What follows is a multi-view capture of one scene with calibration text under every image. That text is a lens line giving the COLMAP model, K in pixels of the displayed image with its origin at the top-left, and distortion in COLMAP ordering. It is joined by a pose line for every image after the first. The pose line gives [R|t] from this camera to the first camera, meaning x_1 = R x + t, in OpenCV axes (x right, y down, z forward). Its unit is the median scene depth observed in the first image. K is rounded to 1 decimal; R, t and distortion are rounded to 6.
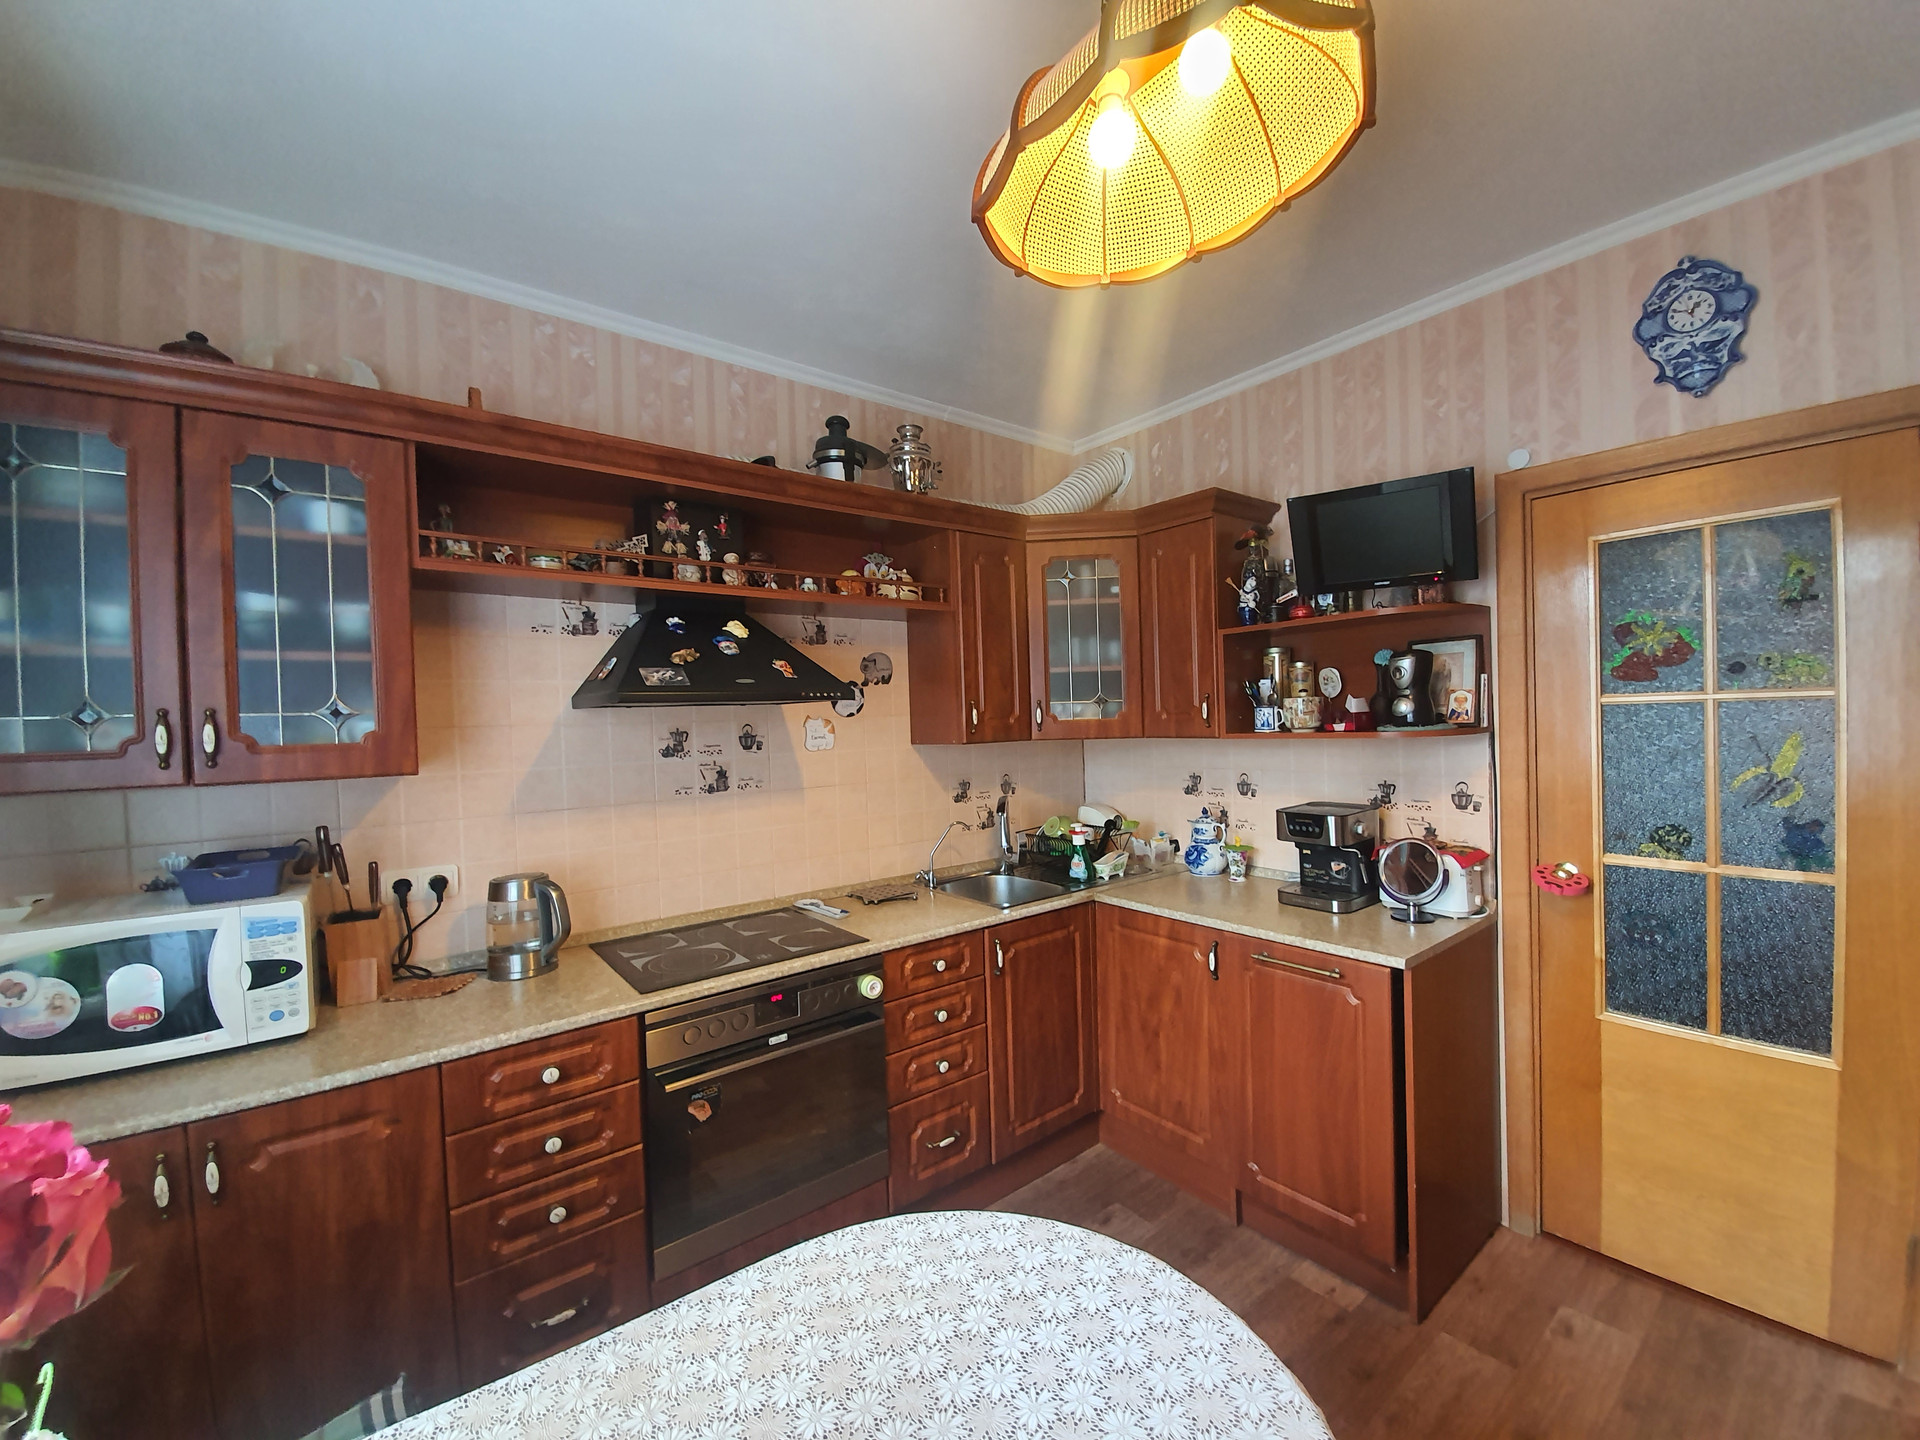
lens RADIAL K [[774.4, 0, 963.2], [0, 774.4, 725.1], [0, 0, 1]] dist [-0.011653, -0.001157]
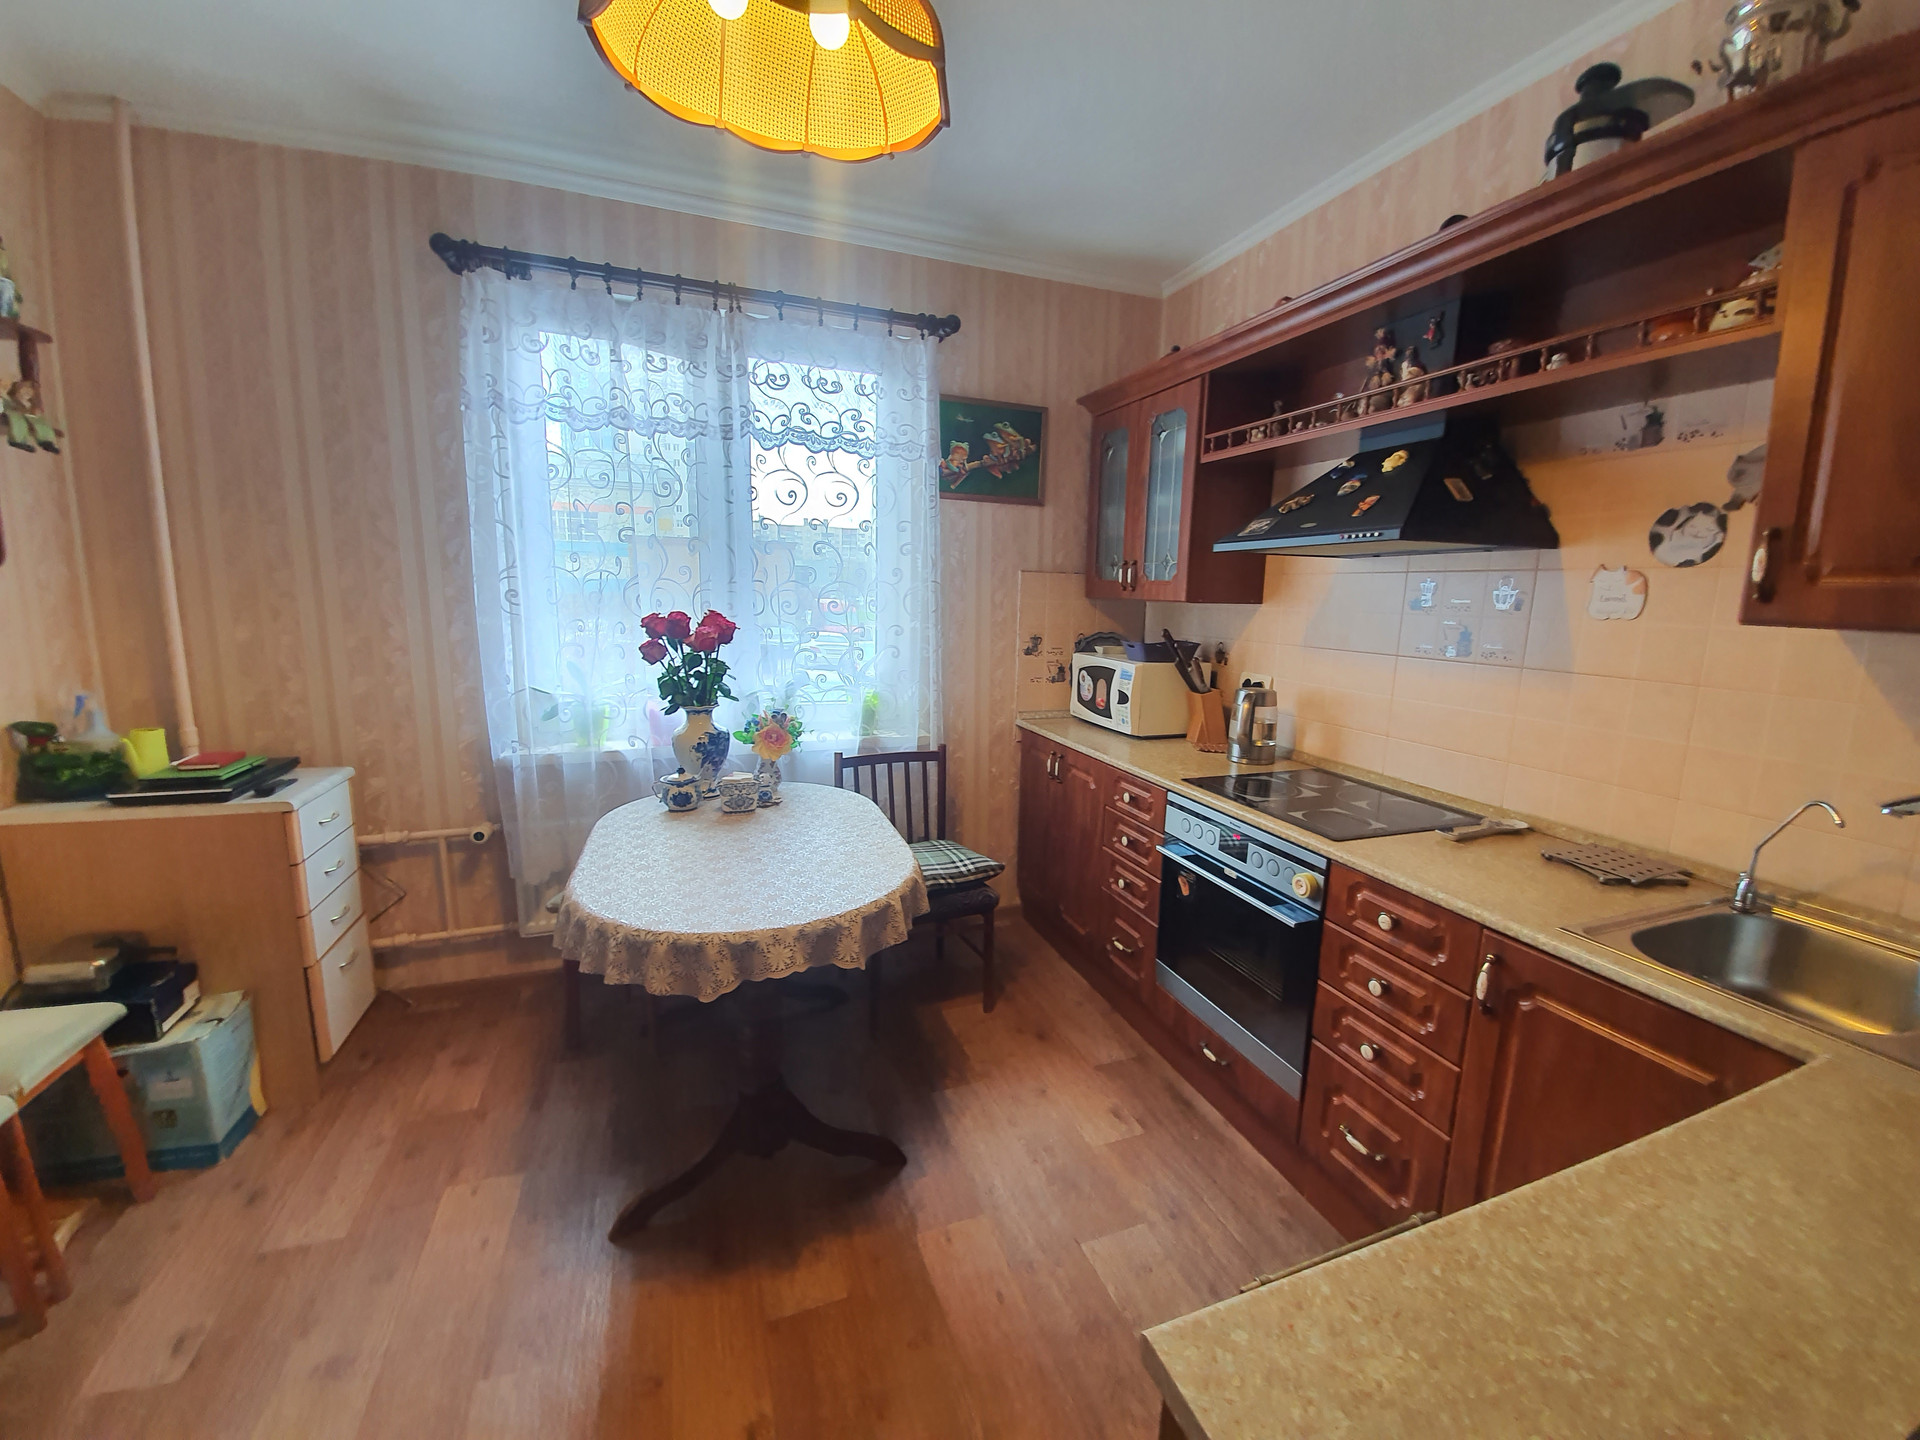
lens RADIAL K [[774.4, 0, 968.4], [0, 774.4, 715.3], [0, 0, 1]] dist [-0.011653, -0.001157]
pose [[-0.319333, 0.178314, -0.930715, 0.722658], [-0.014473, 0.981105, 0.192934, -0.005452], [0.947532, 0.075080, -0.310719, 0.848946]]
